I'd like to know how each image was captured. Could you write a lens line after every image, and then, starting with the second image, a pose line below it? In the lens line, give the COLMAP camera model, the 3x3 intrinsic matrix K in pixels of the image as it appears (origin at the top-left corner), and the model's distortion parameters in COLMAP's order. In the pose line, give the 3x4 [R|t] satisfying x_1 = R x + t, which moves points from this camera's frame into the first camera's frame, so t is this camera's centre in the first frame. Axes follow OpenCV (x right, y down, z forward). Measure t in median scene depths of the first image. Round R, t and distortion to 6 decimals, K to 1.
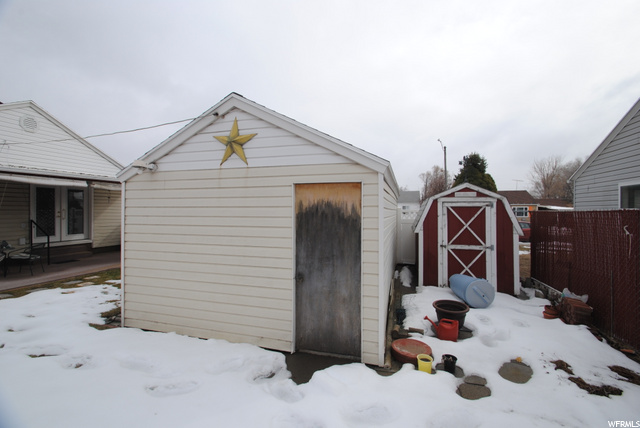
lens RADIAL K [[284.9, 0, 322.4], [0, 284.9, 210.6], [0, 0, 1]] dist [-0.000533, -0.007636]
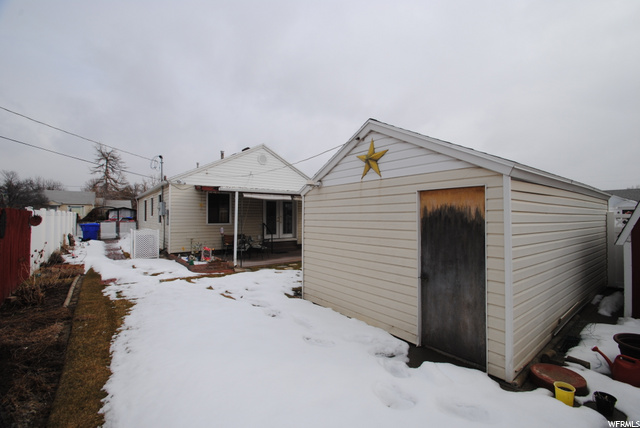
lens RADIAL K [[284.9, 0, 320.3], [0, 284.9, 213.2], [0, 0, 1]] dist [-0.000533, -0.007636]
pose [[0.807850, -0.010010, -0.589303, 0.229060], [0.001682, 0.999891, -0.014678, 0.006327], [0.589386, 0.010866, 0.807779, -0.102563]]
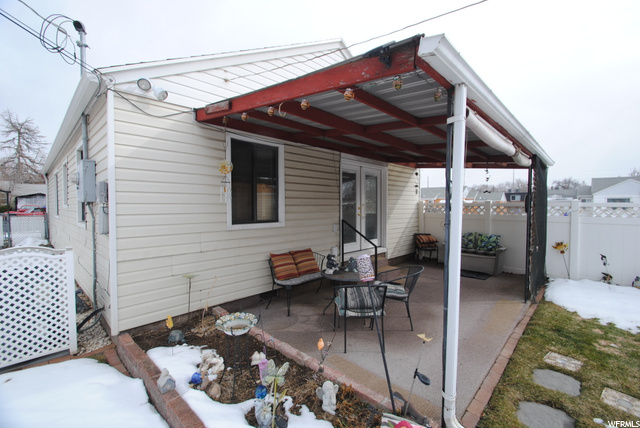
lens RADIAL K [[284.9, 0, 320.9], [0, 284.9, 213.9], [0, 0, 1]] dist [-0.000533, -0.007636]
pose [[0.888038, 0.008318, -0.459695, -1.692101], [0.004205, 0.999648, 0.026213, -0.000688], [0.459751, -0.025211, 0.887690, 0.827472]]
